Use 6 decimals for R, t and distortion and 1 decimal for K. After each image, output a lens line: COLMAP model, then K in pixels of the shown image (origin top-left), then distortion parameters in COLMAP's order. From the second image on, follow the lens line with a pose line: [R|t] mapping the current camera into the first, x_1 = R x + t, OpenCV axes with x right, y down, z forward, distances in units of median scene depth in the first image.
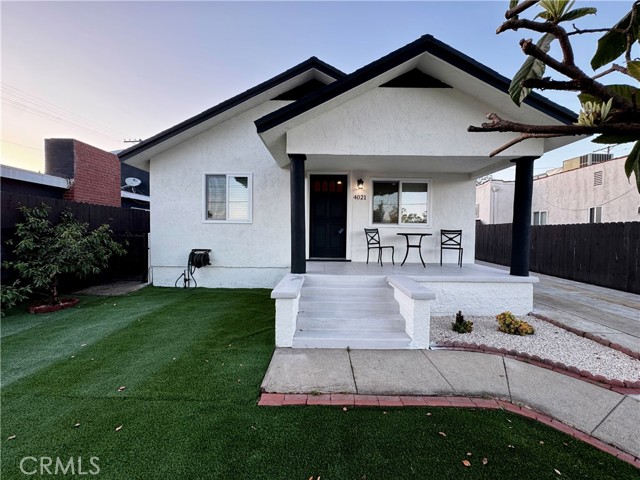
lens RADIAL K [[253.7, 0, 320.0], [0, 253.7, 240.0], [0, 0, 1]] dist [-0.001025, -0.000047]
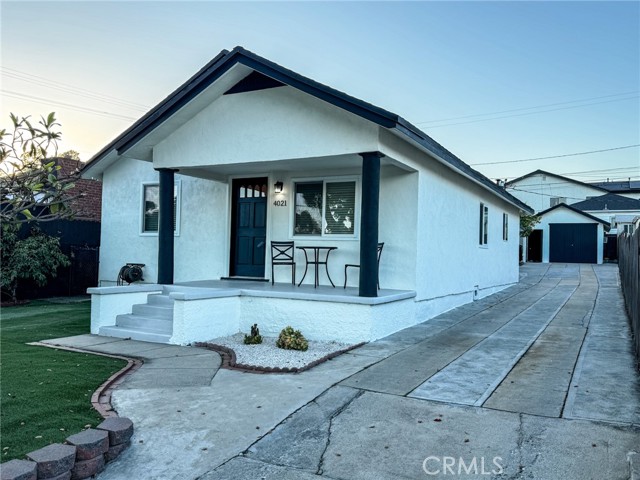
lens RADIAL K [[531.4, 0, 320.0], [0, 531.4, 240.0], [0, 0, 1]] dist [0.006734, 0.000381]
pose [[0.889658, -0.002200, -0.456623, 1.122785], [-0.020047, 0.998836, -0.043872, 0.024478], [0.456188, 0.048185, 0.888578, -0.490125]]
